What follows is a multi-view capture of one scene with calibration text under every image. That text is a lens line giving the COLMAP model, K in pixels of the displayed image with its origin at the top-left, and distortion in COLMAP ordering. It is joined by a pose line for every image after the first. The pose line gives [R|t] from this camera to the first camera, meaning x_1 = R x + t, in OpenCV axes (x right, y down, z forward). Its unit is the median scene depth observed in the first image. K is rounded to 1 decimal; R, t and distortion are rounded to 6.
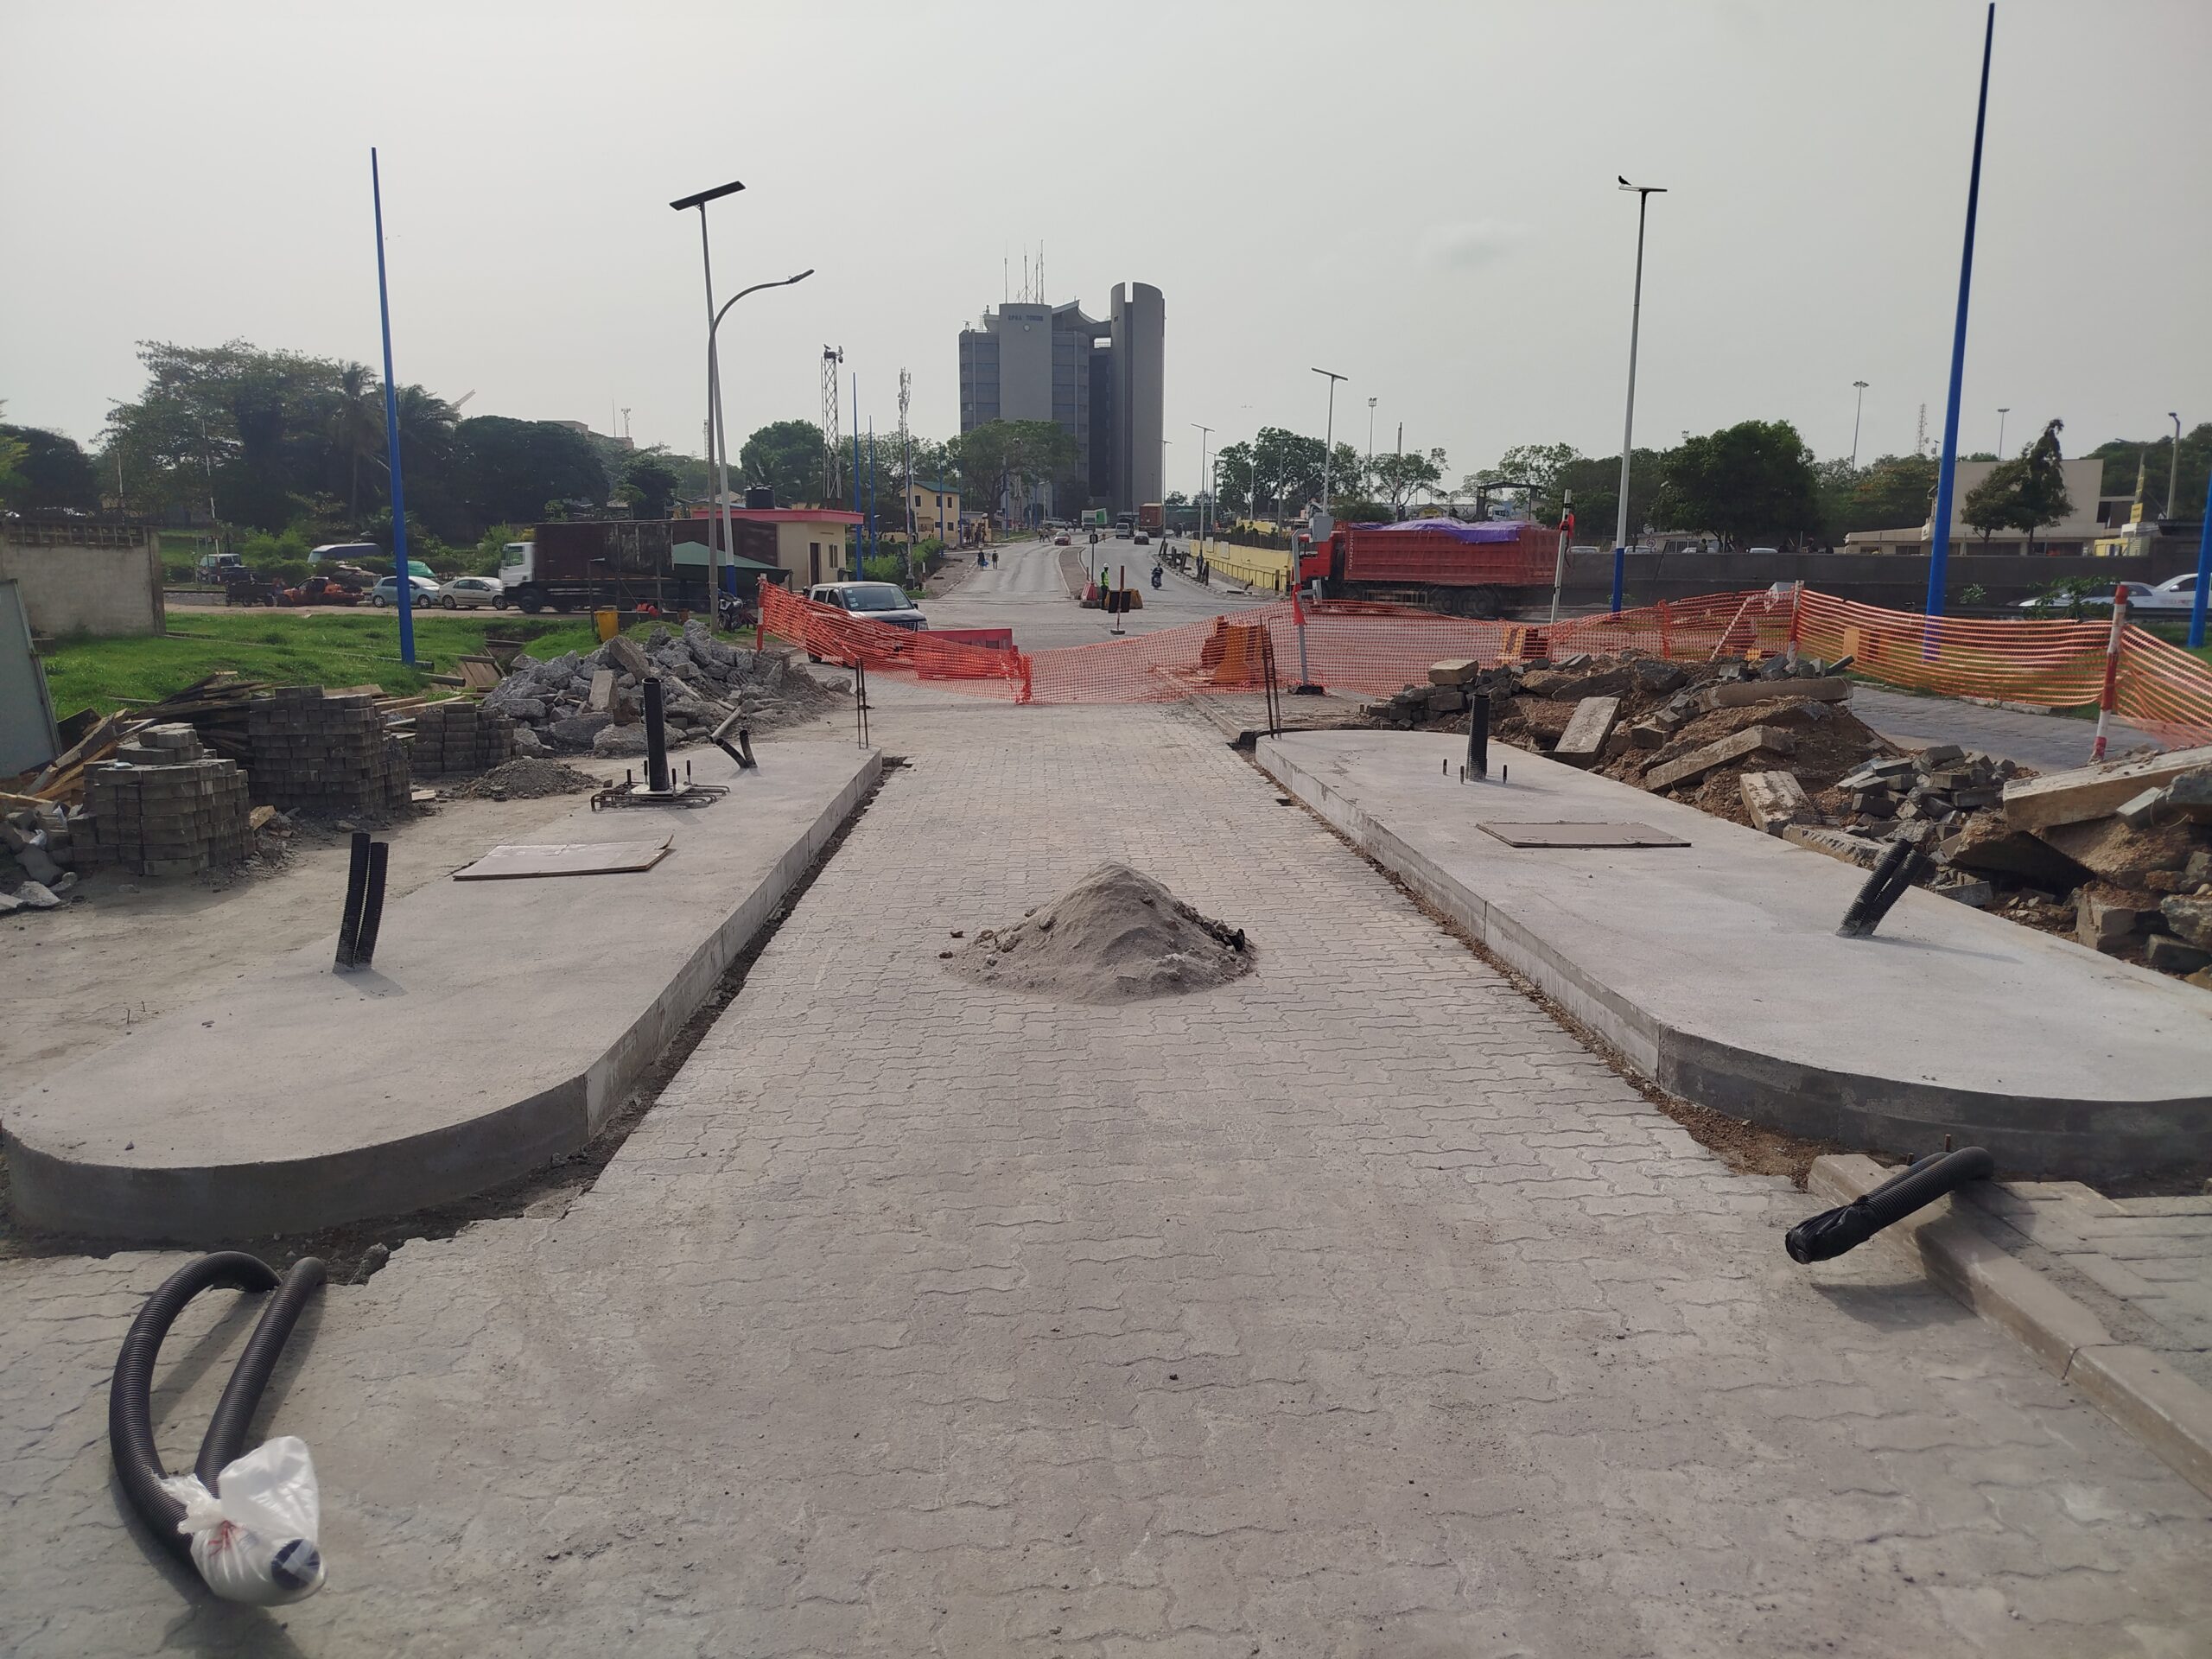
lens RADIAL K [[1567.3, 0, 1106.0], [0, 1567.3, 829.5], [0, 0, 1]] dist [0.096179, -0.146377]
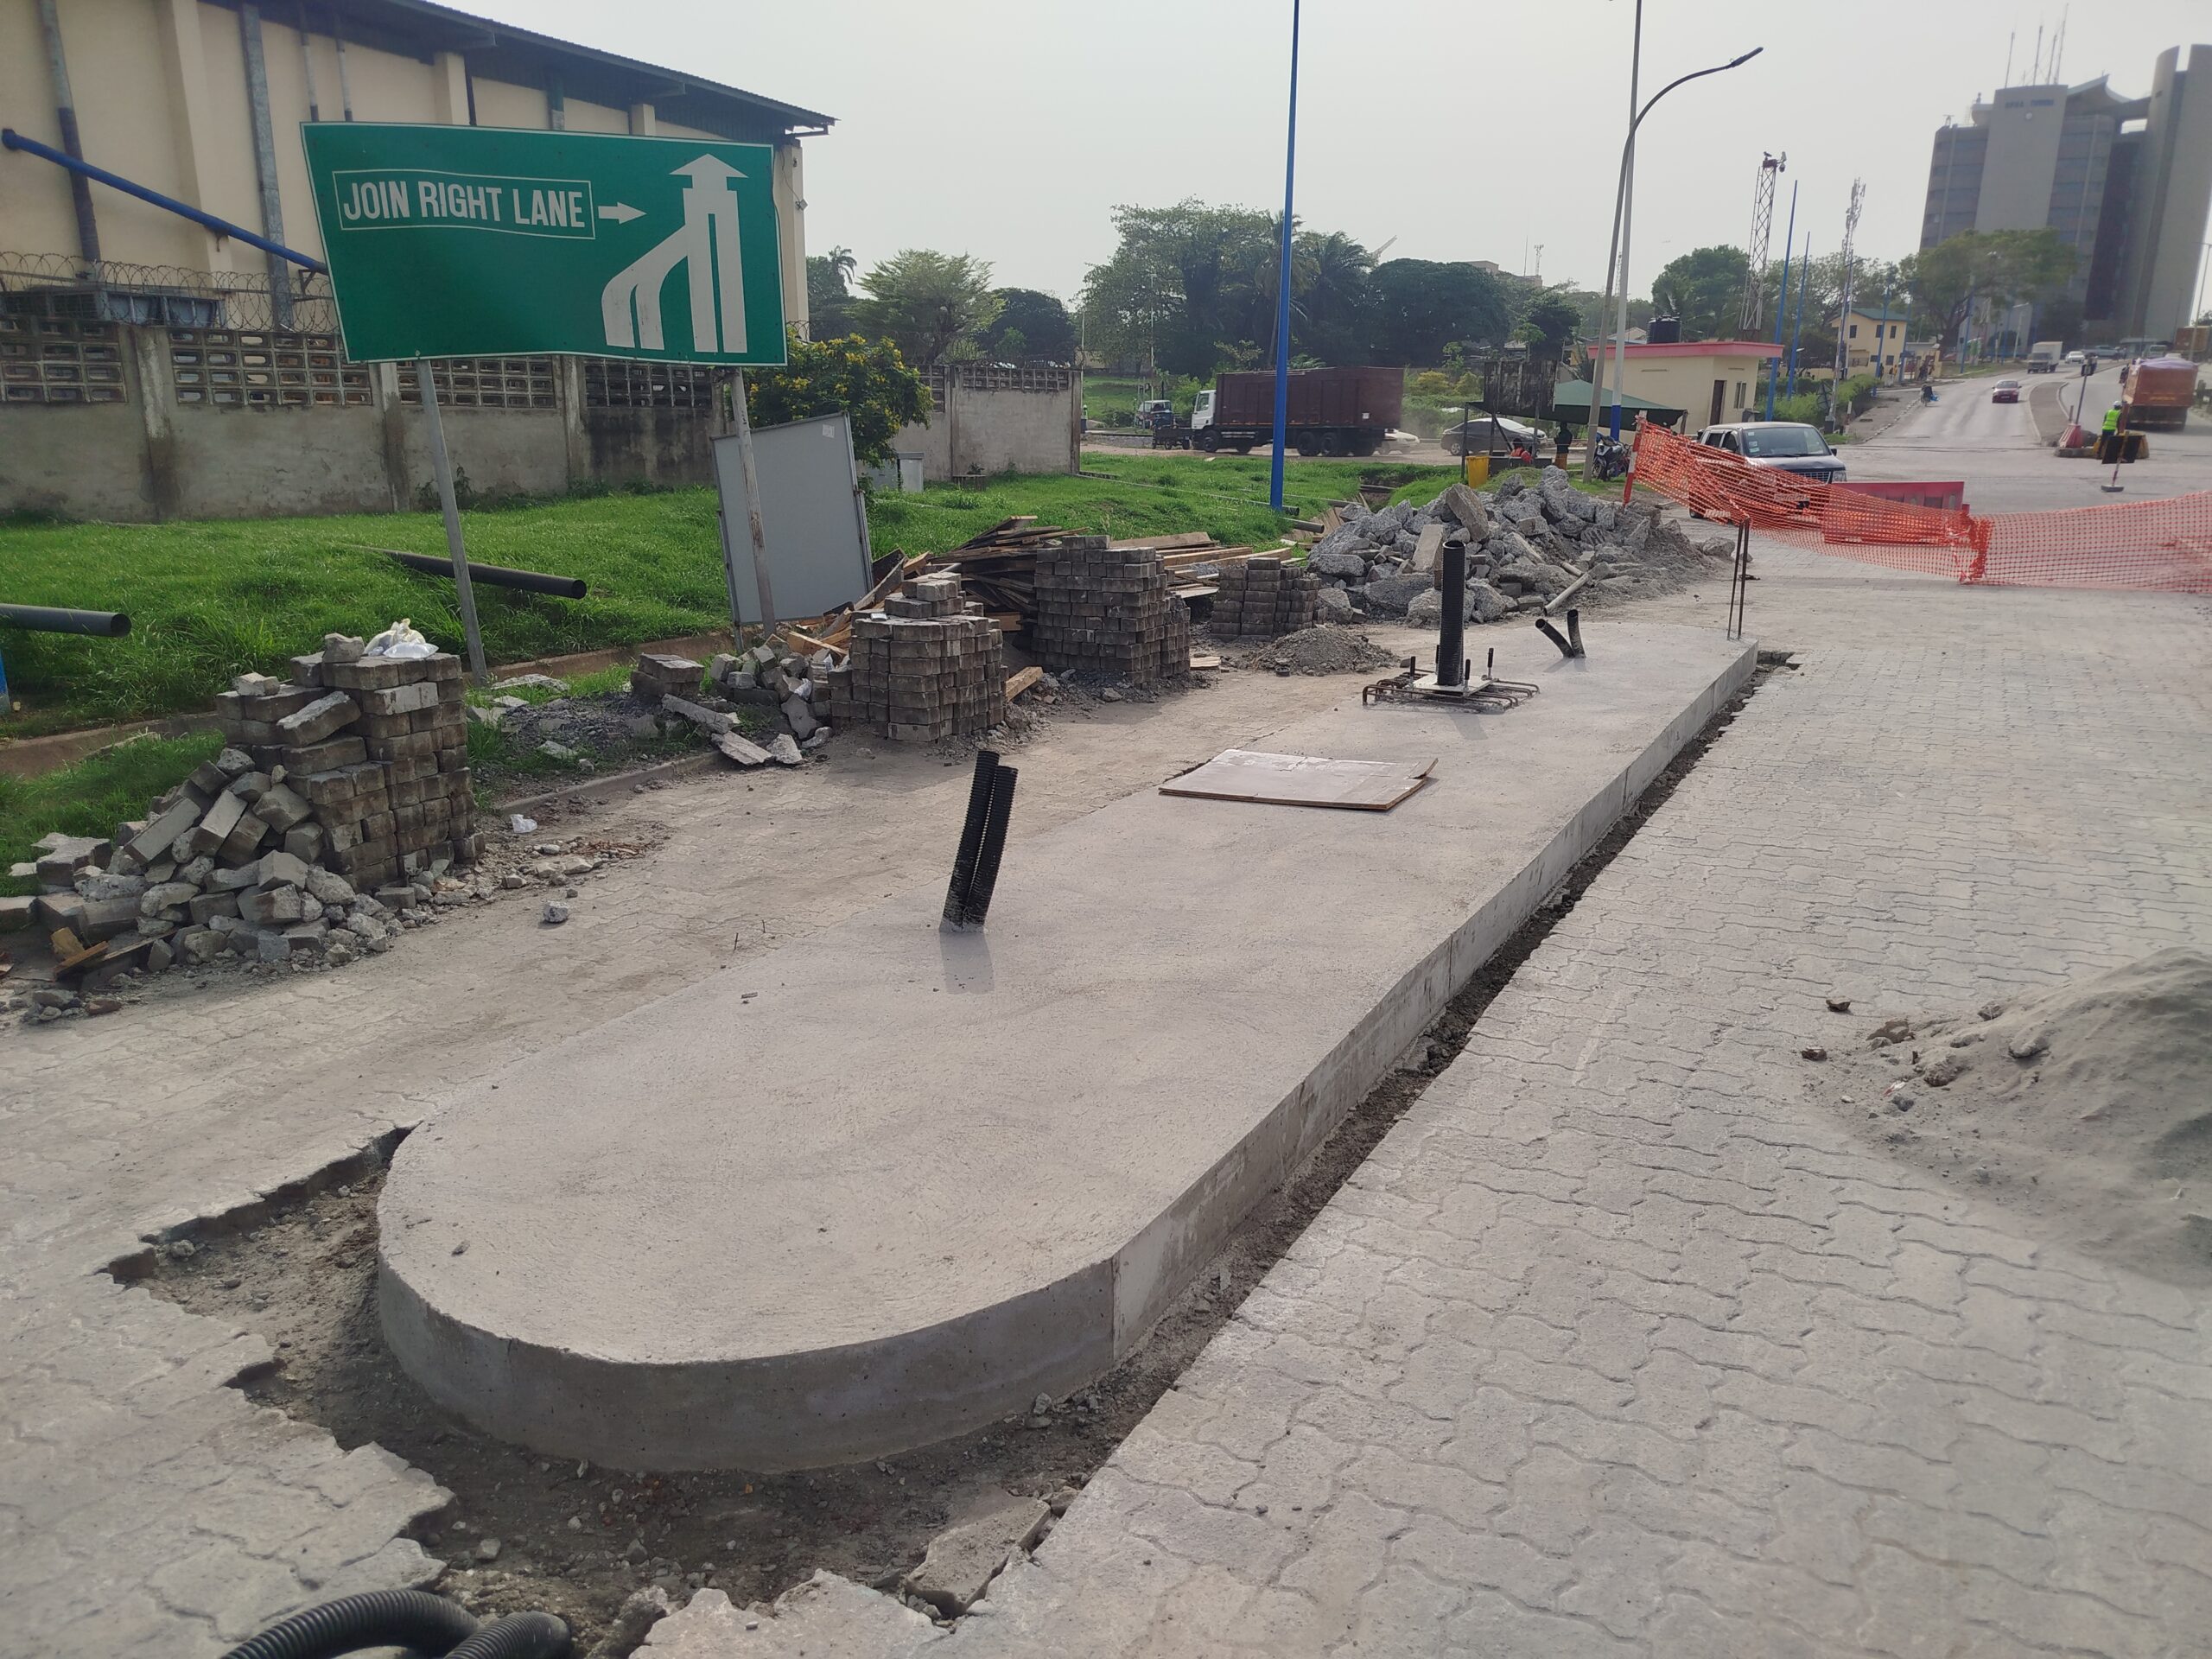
lens RADIAL K [[1559.5, 0, 1106.0], [0, 1559.5, 829.5], [0, 0, 1]] dist [0.061775, -0.058432]
pose [[0.857666, 0.134625, -0.496272, -0.020006], [-0.086767, 0.989170, 0.118383, -0.020632], [0.506834, -0.058473, 0.860058, 0.152847]]
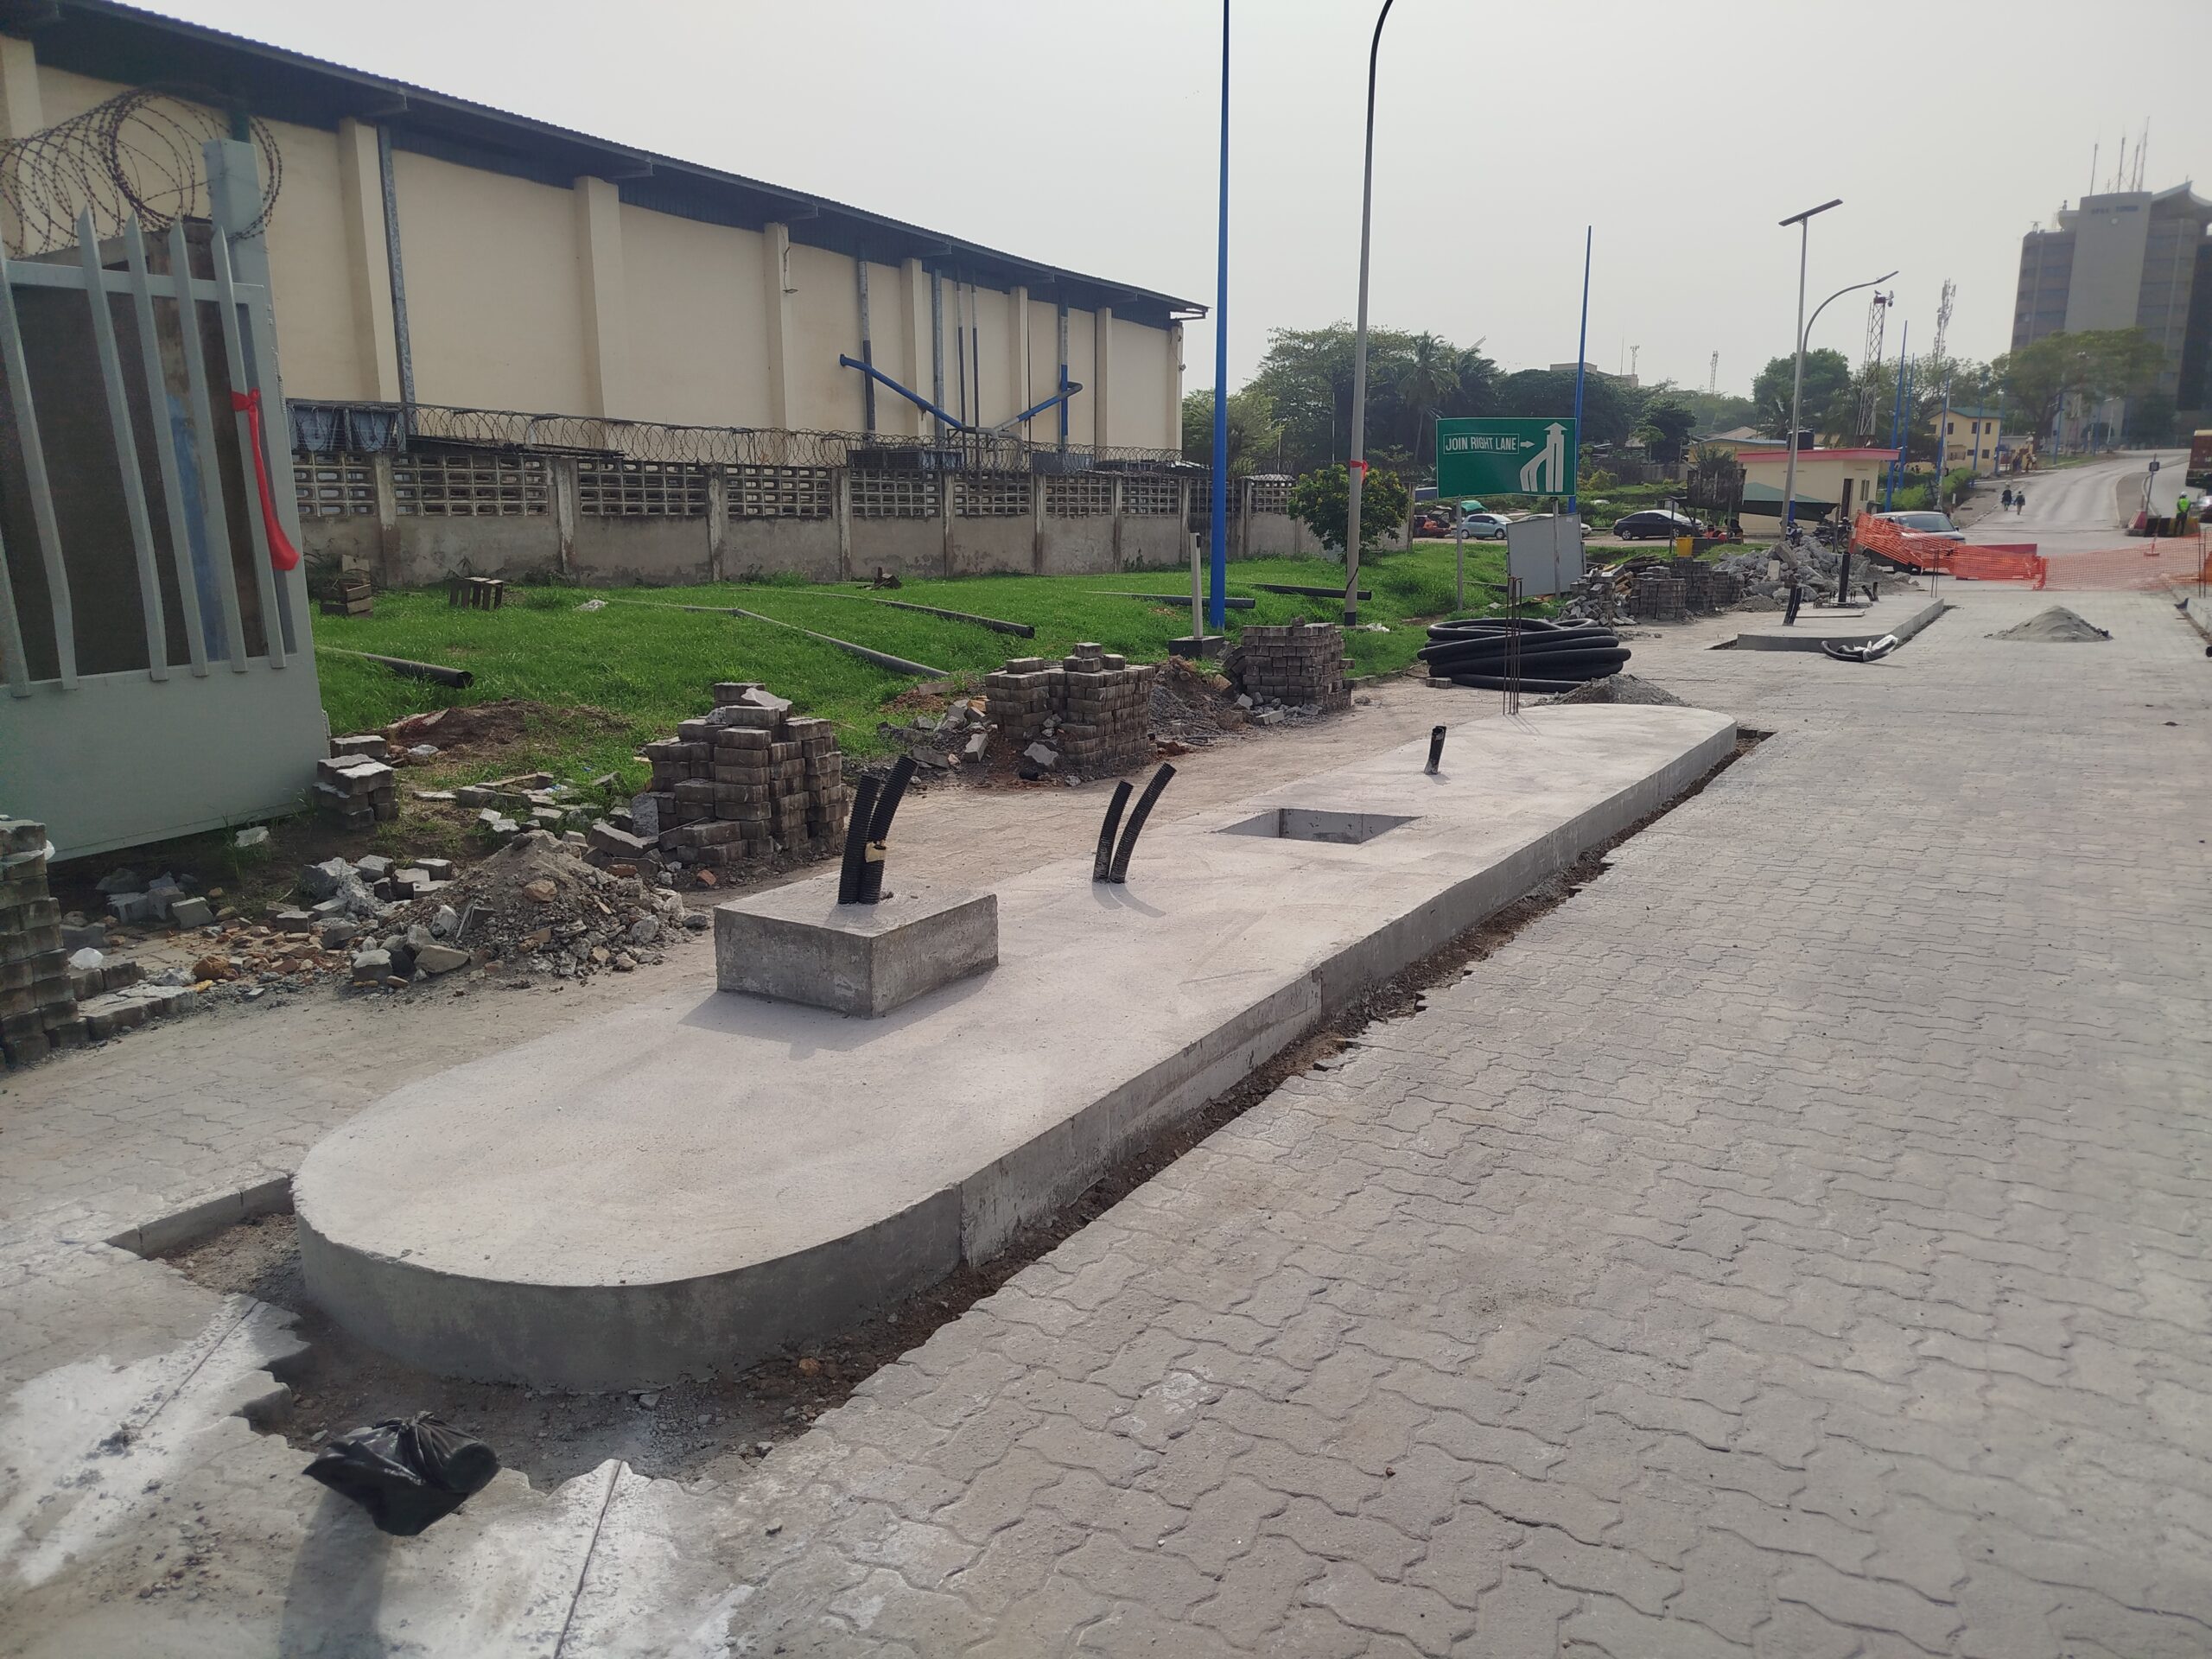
lens RADIAL K [[1559.5, 0, 1106.0], [0, 1559.5, 829.5], [0, 0, 1]] dist [0.061775, -0.058432]
pose [[0.829989, 0.105359, -0.547738, 0.078817], [-0.083309, 0.994399, 0.065036, 0.160874], [0.551523, -0.008348, 0.834118, -0.991096]]
